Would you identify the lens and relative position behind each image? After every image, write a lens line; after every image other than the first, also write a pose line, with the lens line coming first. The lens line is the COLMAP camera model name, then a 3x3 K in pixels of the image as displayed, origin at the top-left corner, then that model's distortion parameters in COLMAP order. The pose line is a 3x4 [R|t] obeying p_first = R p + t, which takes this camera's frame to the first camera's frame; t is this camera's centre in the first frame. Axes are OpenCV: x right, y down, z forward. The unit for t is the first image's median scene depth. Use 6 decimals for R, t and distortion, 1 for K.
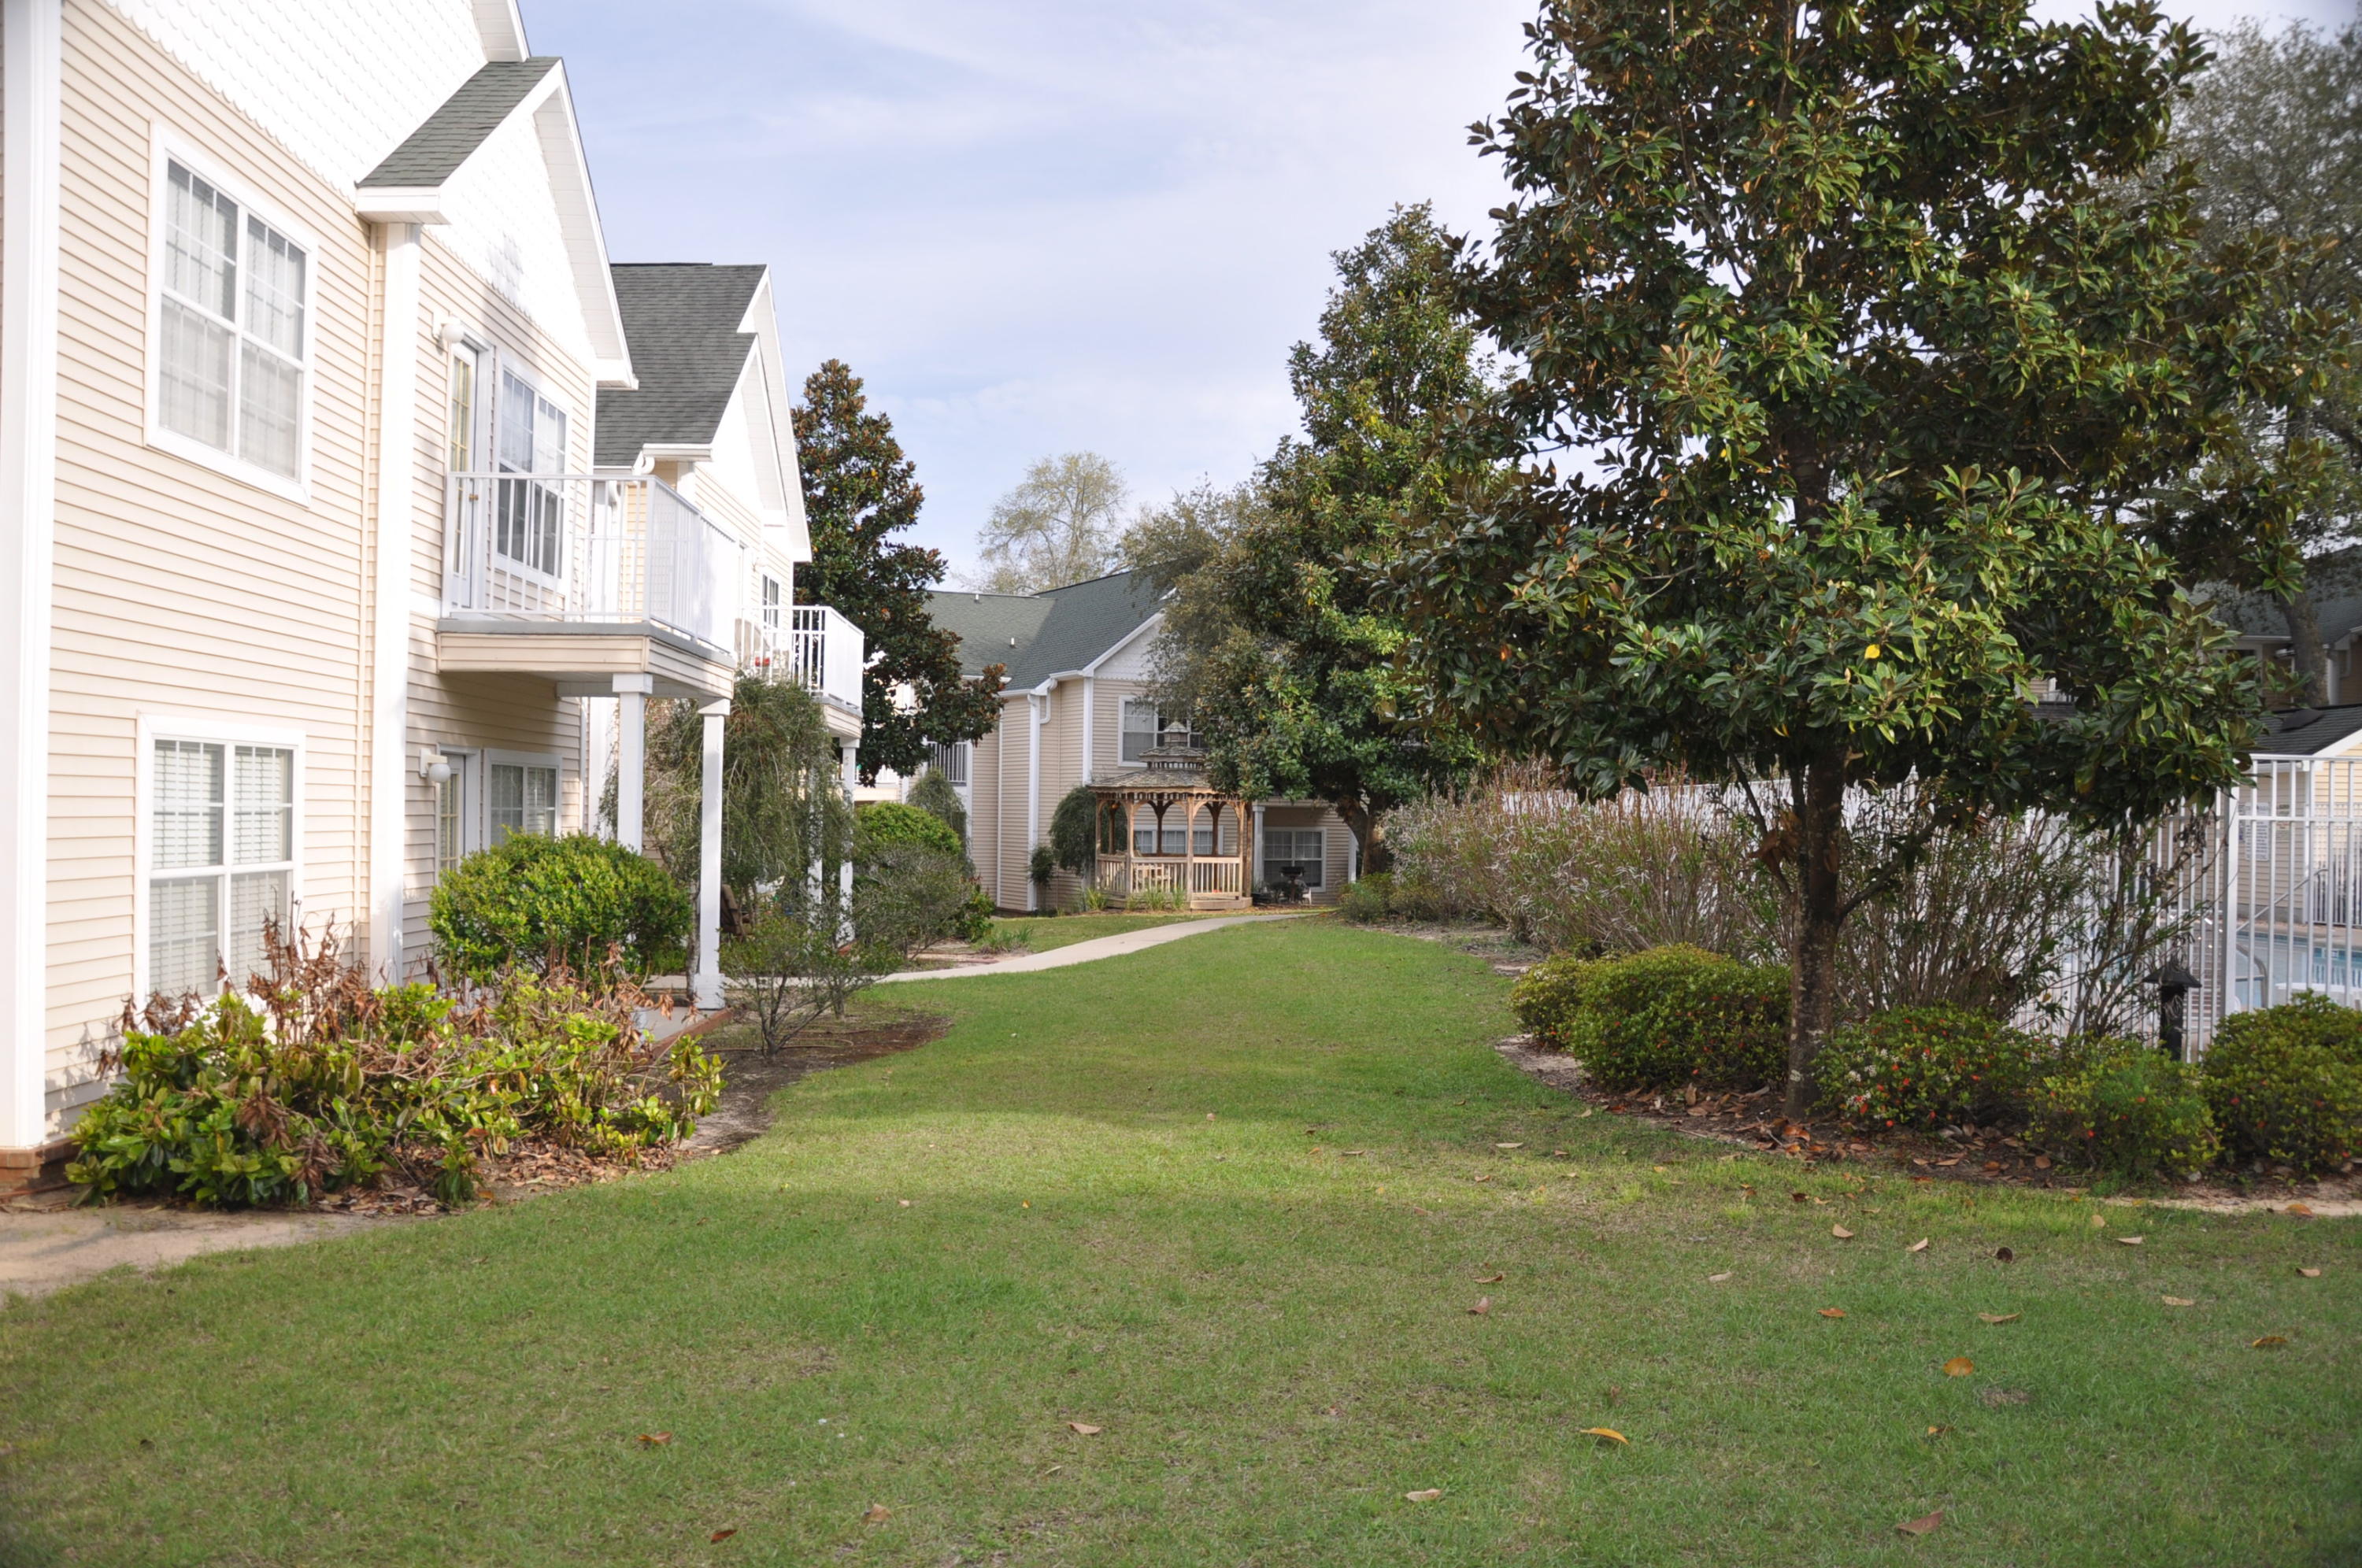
lens RADIAL K [[1851.7, 0, 1181.6], [0, 1851.7, 806.3], [0, 0, 1]] dist [-0.148192, 0.122269]
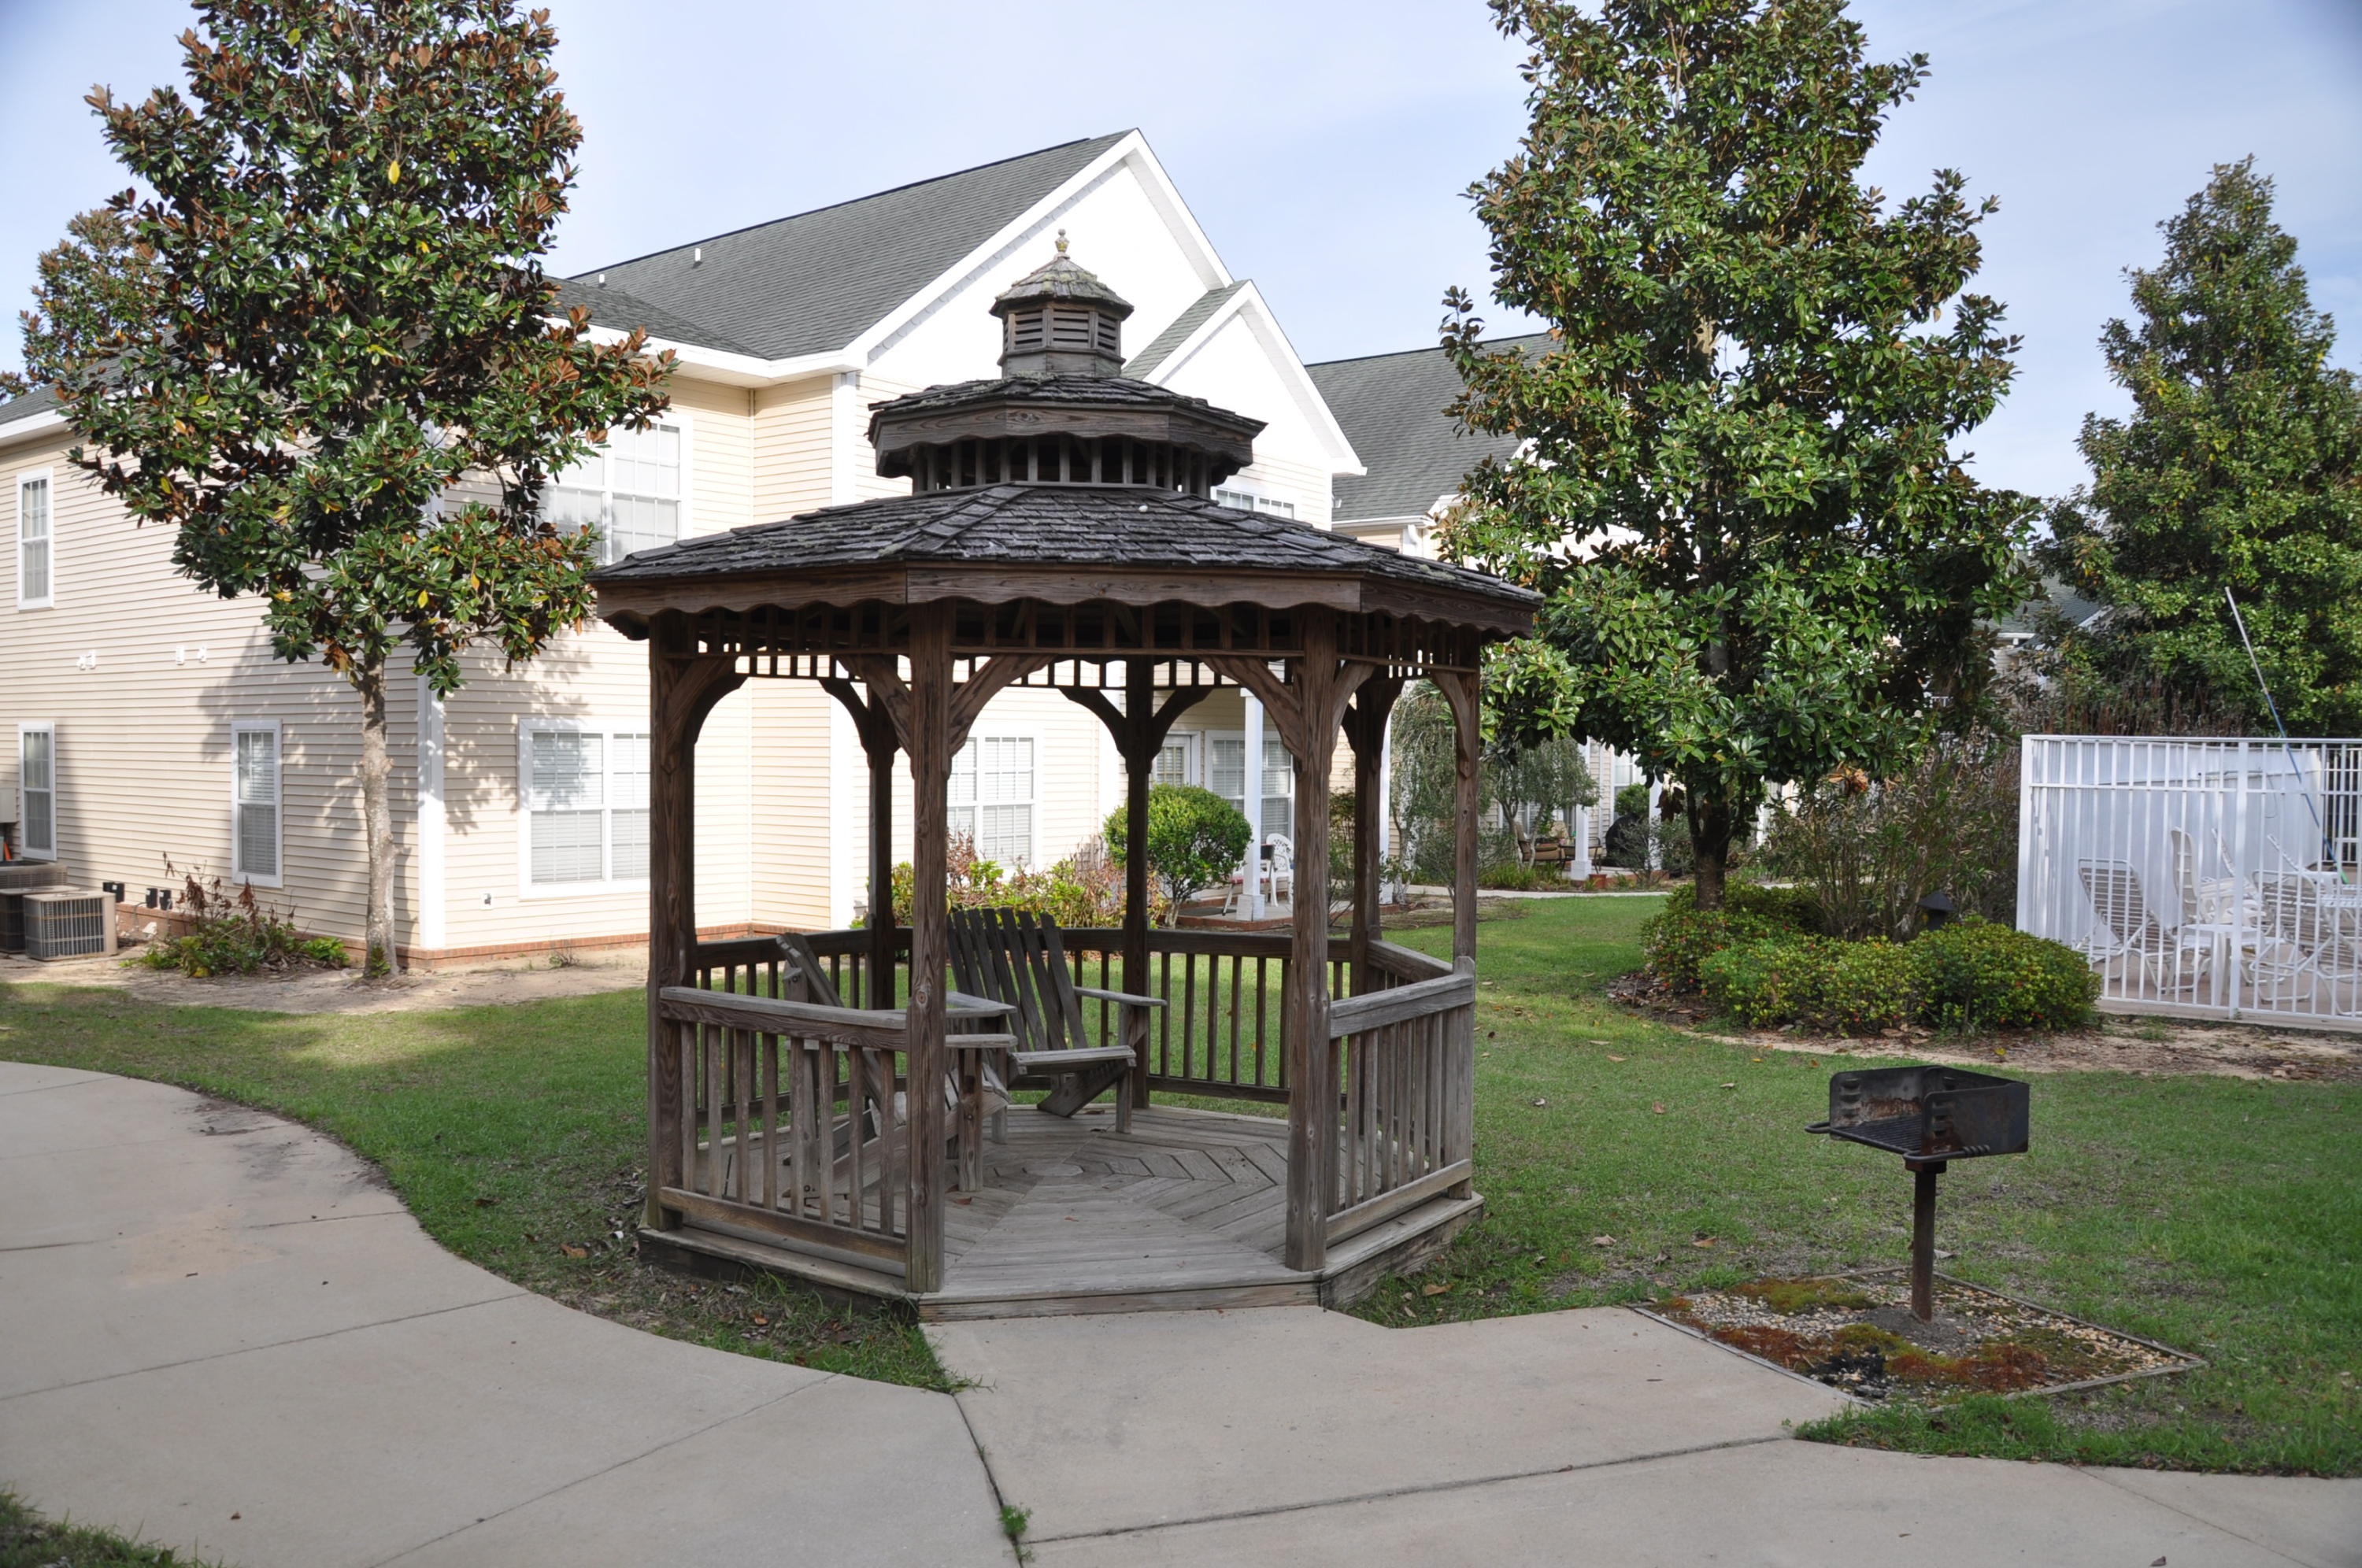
lens RADIAL K [[1851.7, 0, 1181.6], [0, 1851.7, 806.3], [0, 0, 1]] dist [-0.148192, 0.122269]
pose [[0.762444, 0.014040, -0.646902, 0.630927], [0.002796, 0.999684, 0.024992, -0.005945], [0.647048, -0.020864, 0.762164, -0.241142]]
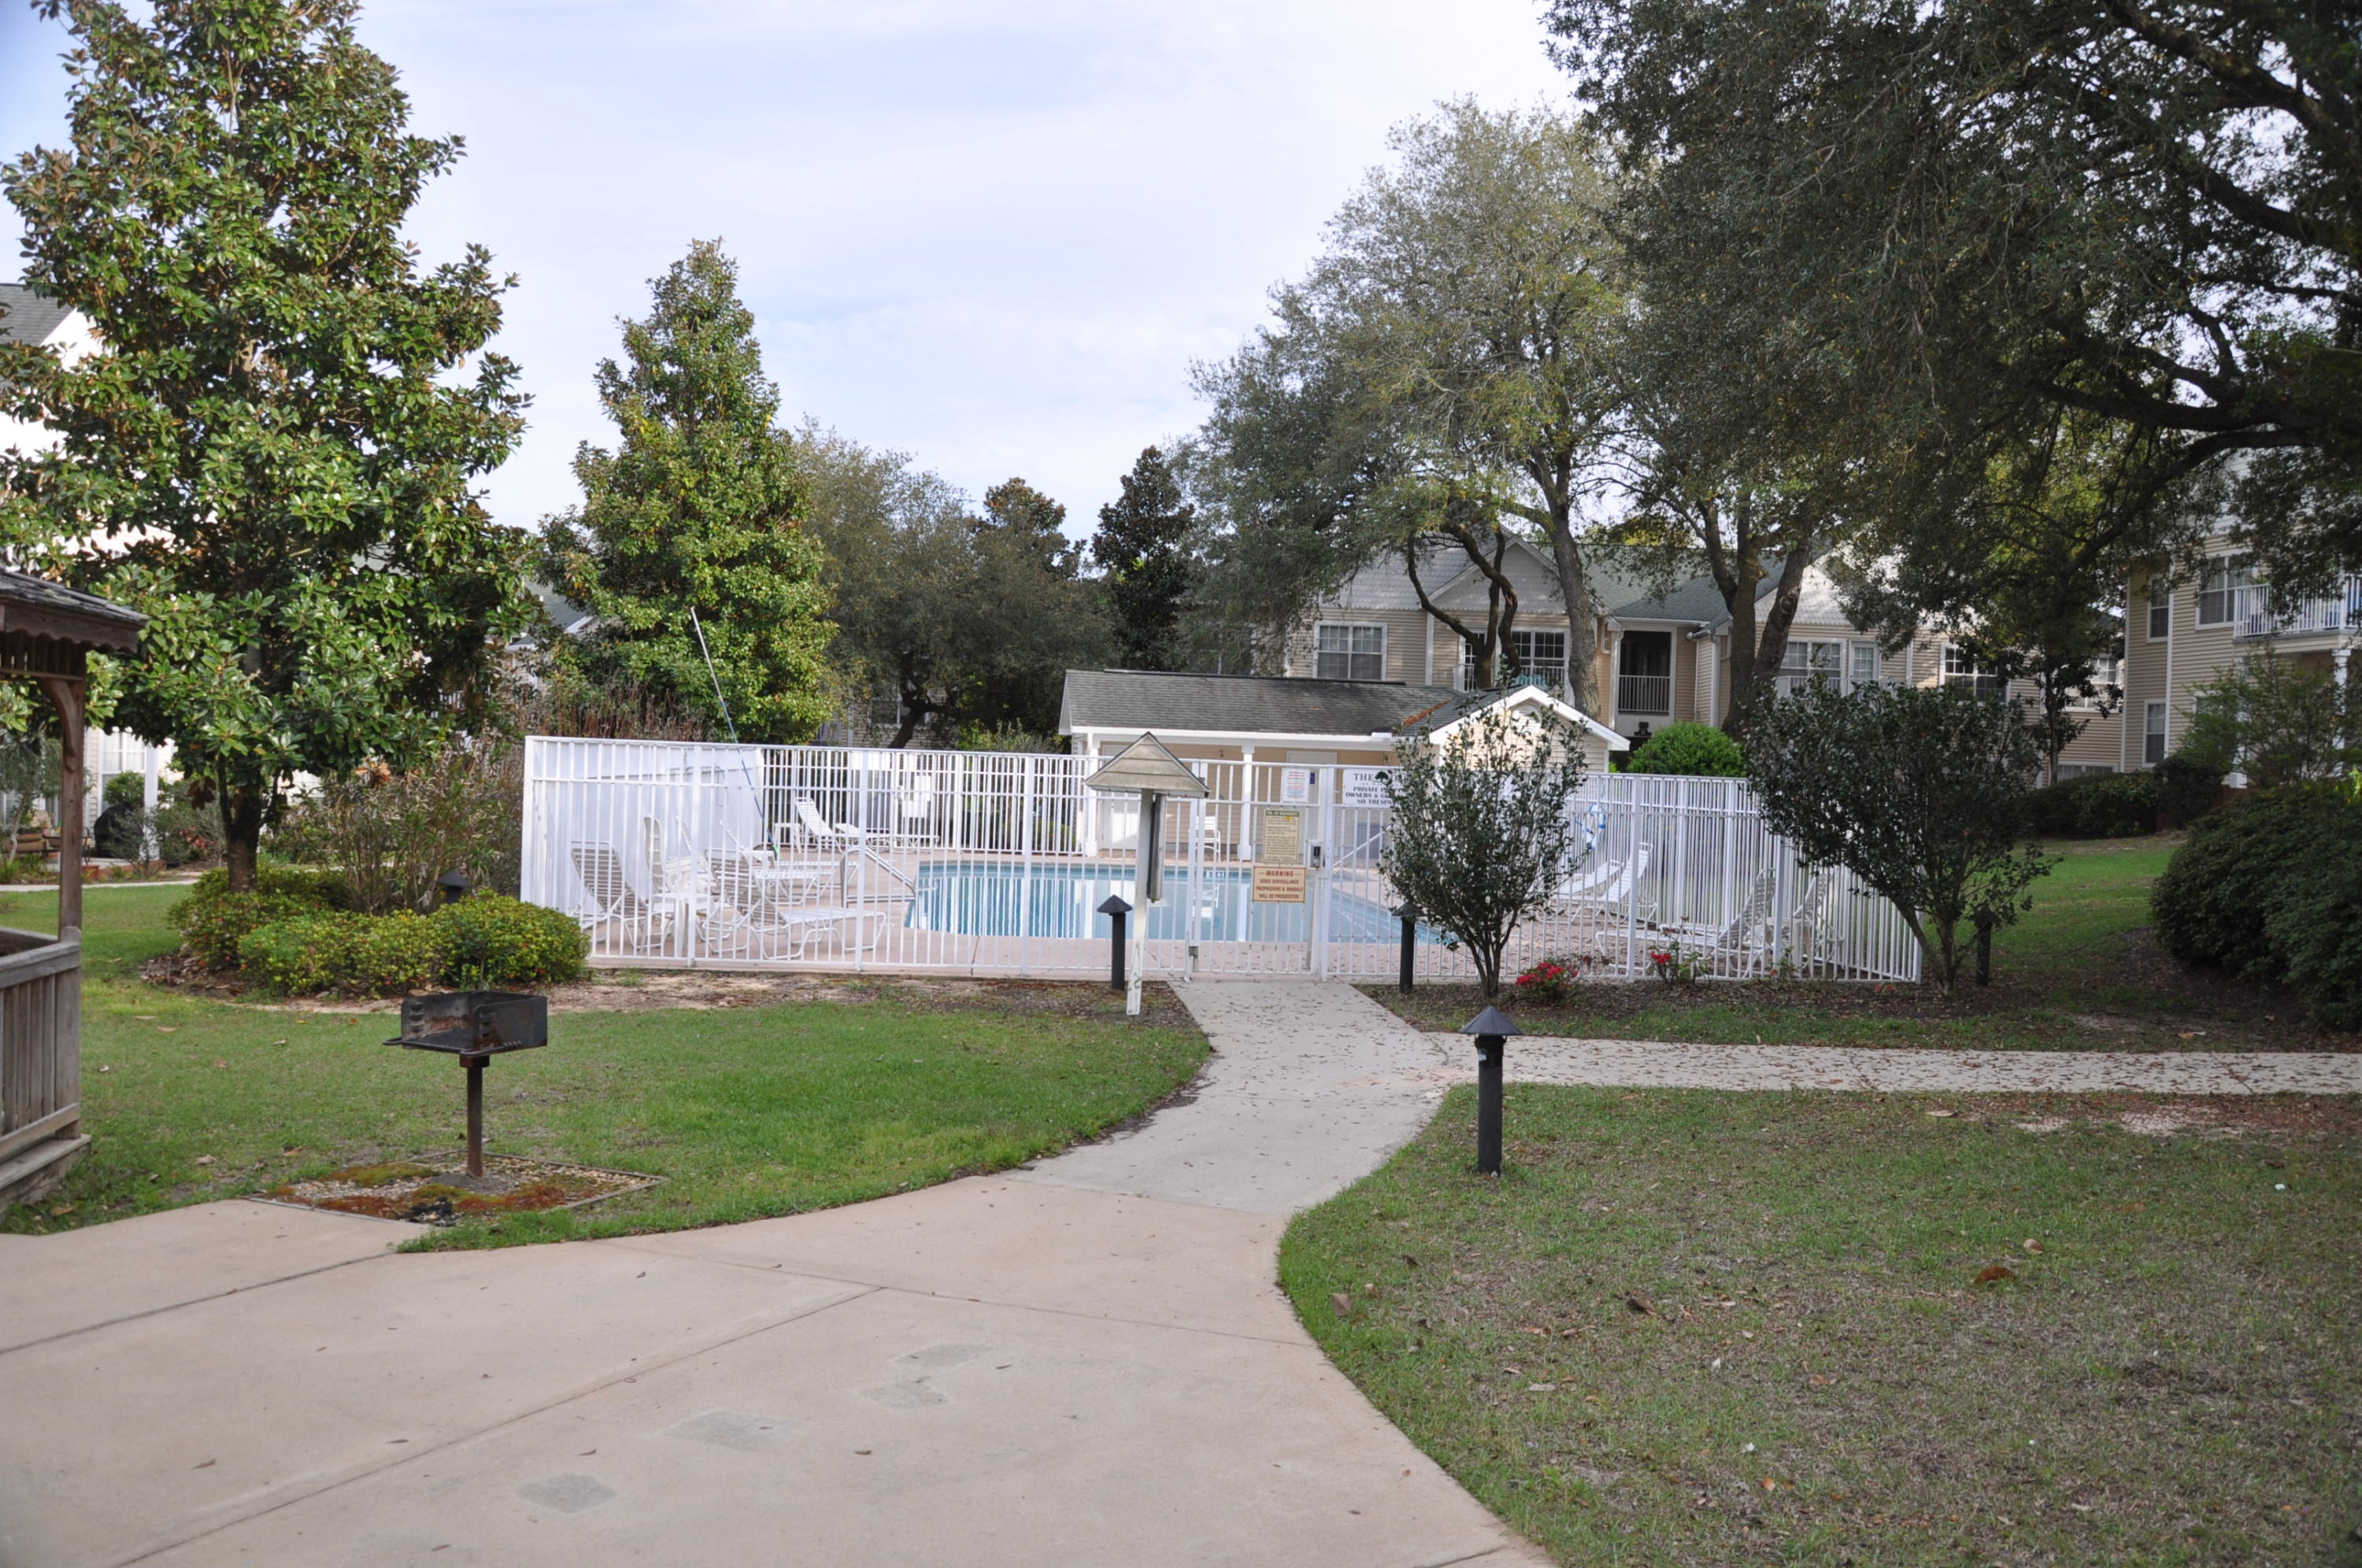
lens RADIAL K [[1851.7, 0, 1181.6], [0, 1851.7, 806.3], [0, 0, 1]] dist [-0.148192, 0.122269]
pose [[0.996119, 0.017849, 0.086190, 0.655915], [-0.019972, 0.999517, 0.023828, -0.009193], [-0.085723, -0.025457, 0.995994, -0.359180]]
